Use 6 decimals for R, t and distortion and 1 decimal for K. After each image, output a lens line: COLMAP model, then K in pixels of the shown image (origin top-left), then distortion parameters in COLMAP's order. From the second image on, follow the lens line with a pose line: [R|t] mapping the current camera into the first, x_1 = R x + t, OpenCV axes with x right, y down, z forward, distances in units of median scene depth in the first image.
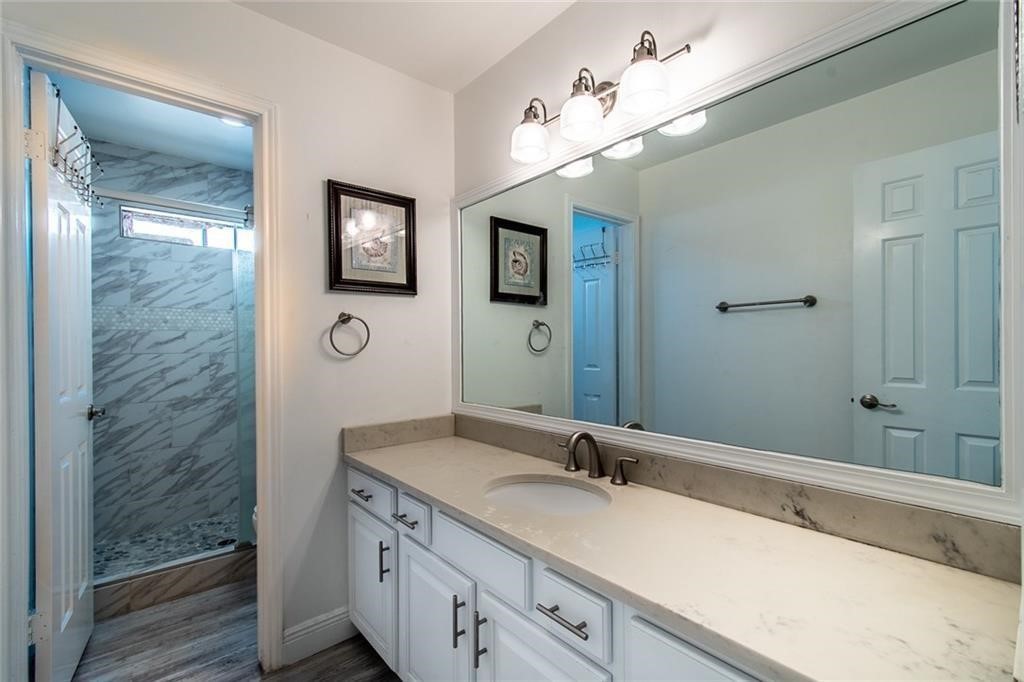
lens RADIAL K [[455.7, 0, 512.9], [0, 455.7, 351.2], [0, 0, 1]] dist [0.004178, 0.000254]
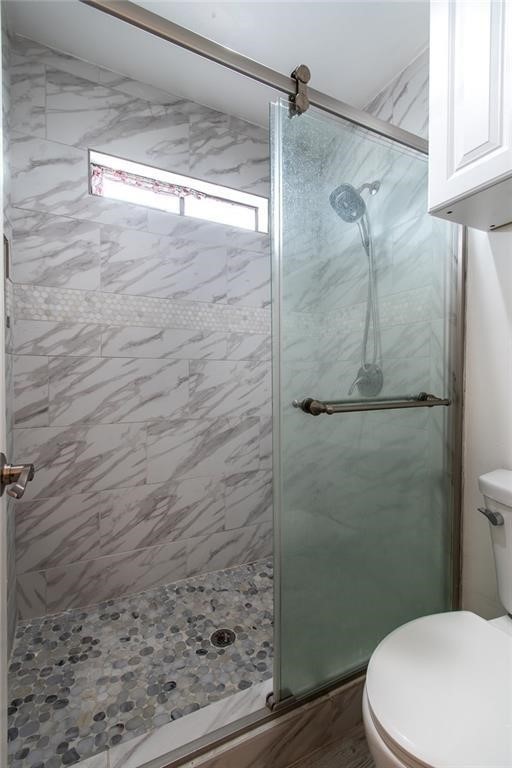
lens RADIAL K [[341.8, 0, 255.9], [0, 341.8, 388.8], [0, 0, 1]] dist [0.004178, 0.000254]
pose [[0.971217, 0.022159, -0.237163, -0.449794], [-0.016241, 0.999507, 0.026876, 0.037268], [0.237641, -0.022250, 0.971098, 0.510467]]
